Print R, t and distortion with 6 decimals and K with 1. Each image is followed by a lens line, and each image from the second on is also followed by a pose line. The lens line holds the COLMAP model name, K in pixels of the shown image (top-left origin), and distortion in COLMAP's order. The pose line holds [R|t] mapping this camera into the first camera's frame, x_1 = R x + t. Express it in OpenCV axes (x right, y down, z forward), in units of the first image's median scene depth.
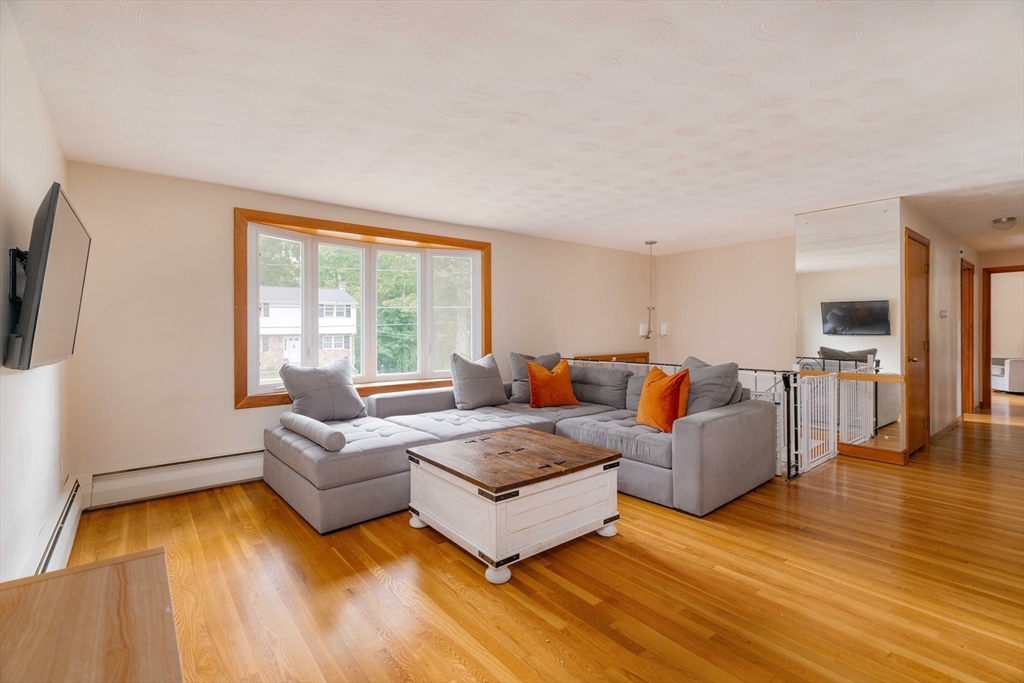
lens RADIAL K [[465.2, 0, 512.0], [0, 465.2, 341.5], [0, 0, 1]] dist [-0.001996, 0.000135]
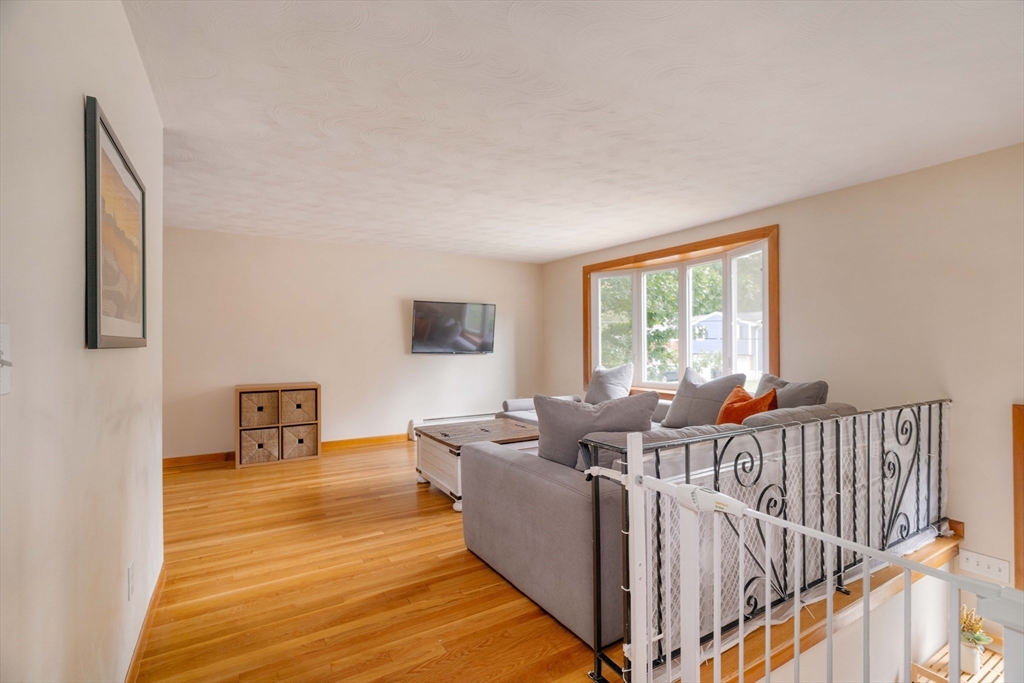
lens RADIAL K [[465.2, 0, 512.0], [0, 465.2, 341.5], [0, 0, 1]] dist [-0.001996, 0.000135]
pose [[-0.139979, 0.004746, -0.990143, 1.479491], [-0.018367, 0.999804, 0.007389, -0.044259], [0.989984, 0.019221, -0.139864, 1.369487]]
